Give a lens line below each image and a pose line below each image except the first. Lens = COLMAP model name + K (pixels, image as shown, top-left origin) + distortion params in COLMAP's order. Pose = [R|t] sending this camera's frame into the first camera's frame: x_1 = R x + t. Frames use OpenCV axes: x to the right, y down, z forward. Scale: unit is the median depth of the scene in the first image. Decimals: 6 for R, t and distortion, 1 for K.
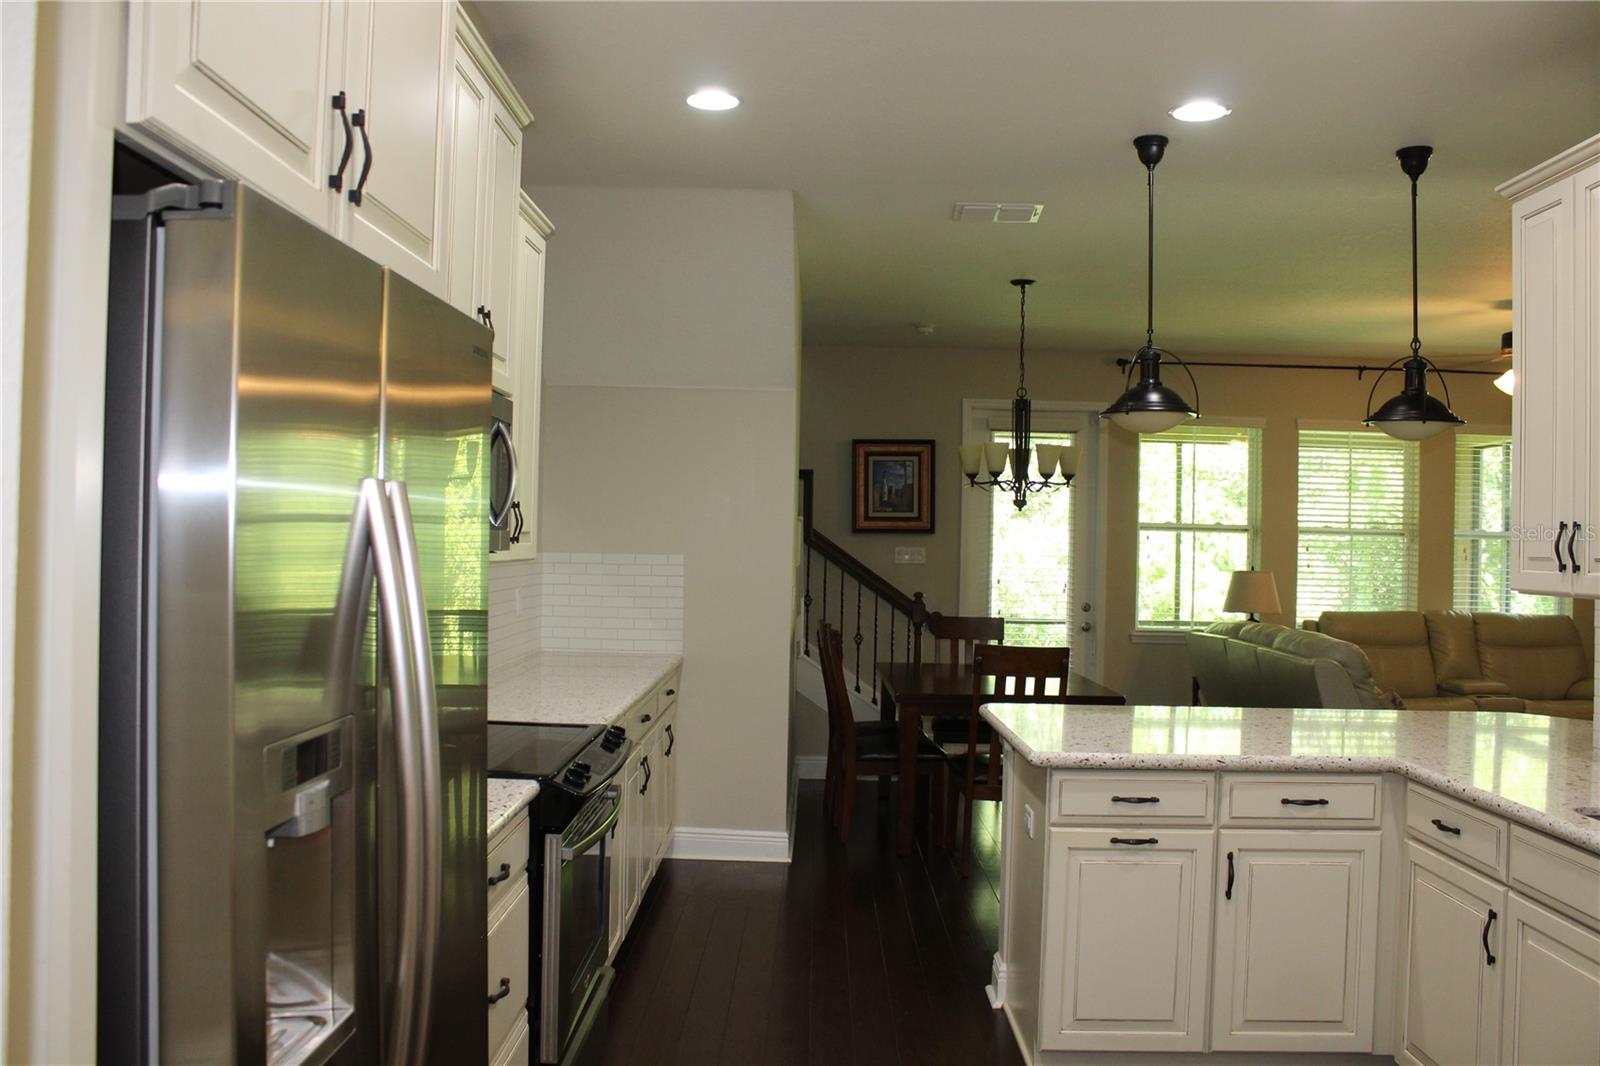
lens RADIAL K [[1330.0, 0, 798.9], [0, 1330.0, 518.7], [0, 0, 1]] dist [-0.160462, 0.151327]
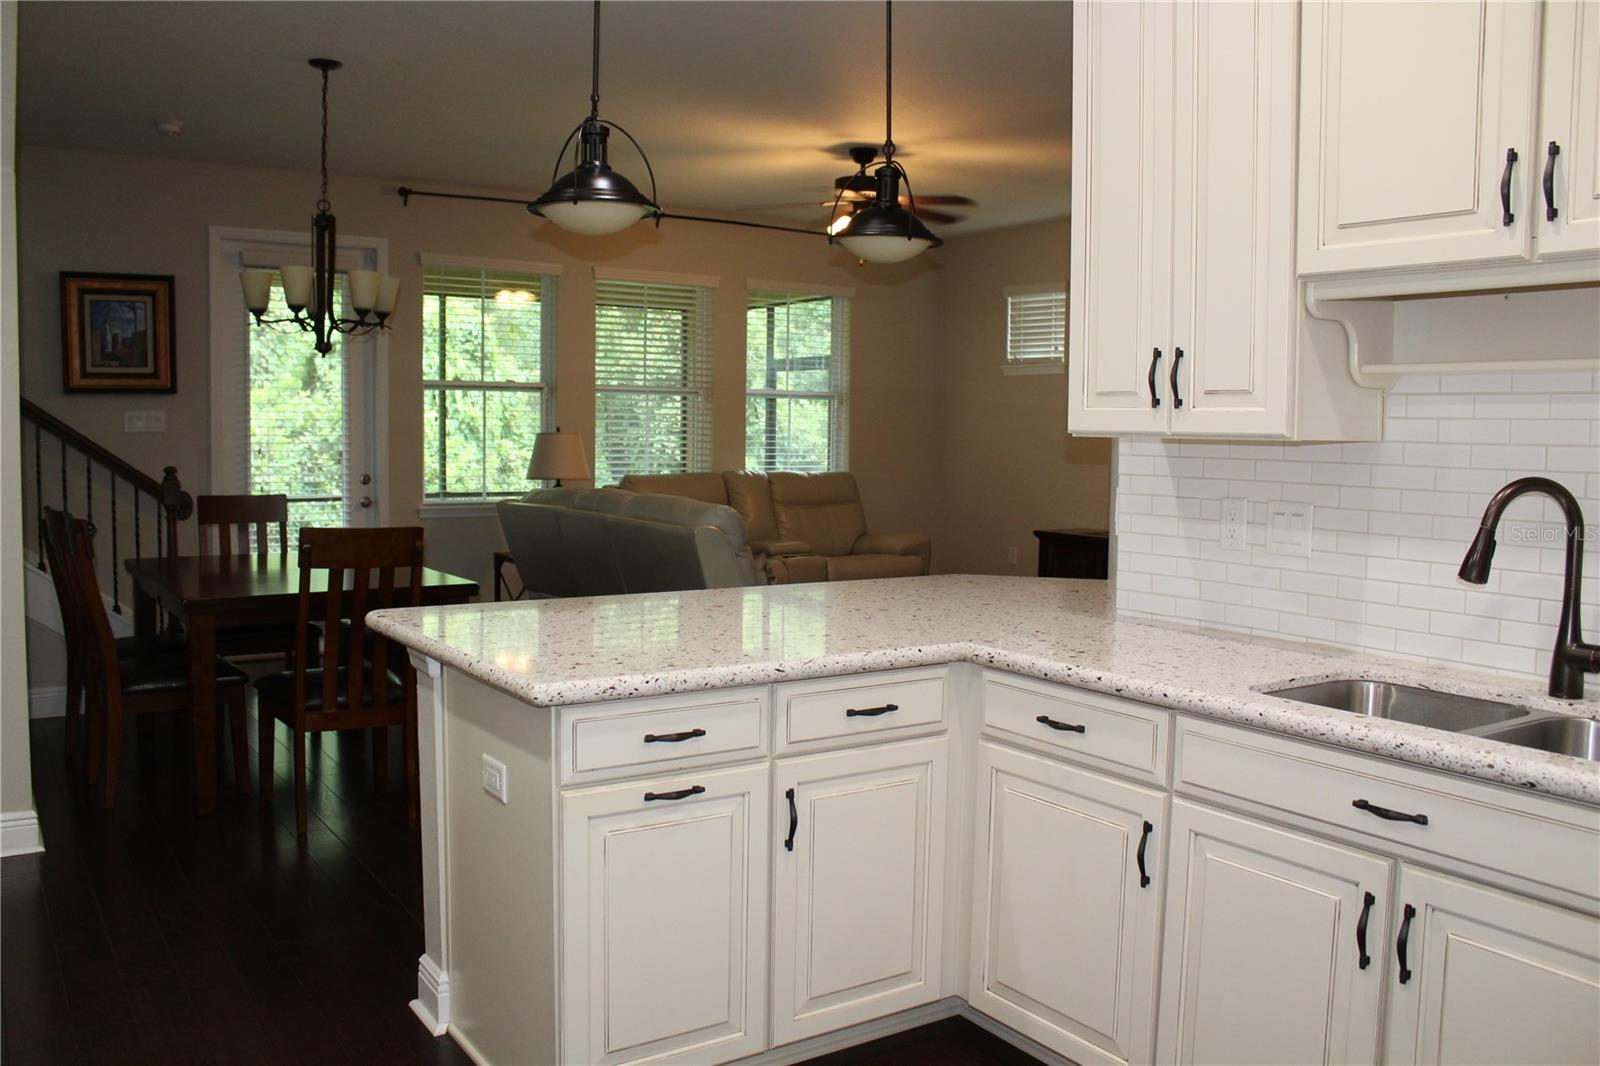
lens RADIAL K [[1330.0, 0, 798.9], [0, 1330.0, 518.7], [0, 0, 1]] dist [-0.160462, 0.151327]
pose [[0.825203, -0.051292, 0.562503, -0.064049], [-0.002766, 0.995489, 0.094831, 0.023962], [-0.564830, -0.079811, 0.821339, 0.302179]]
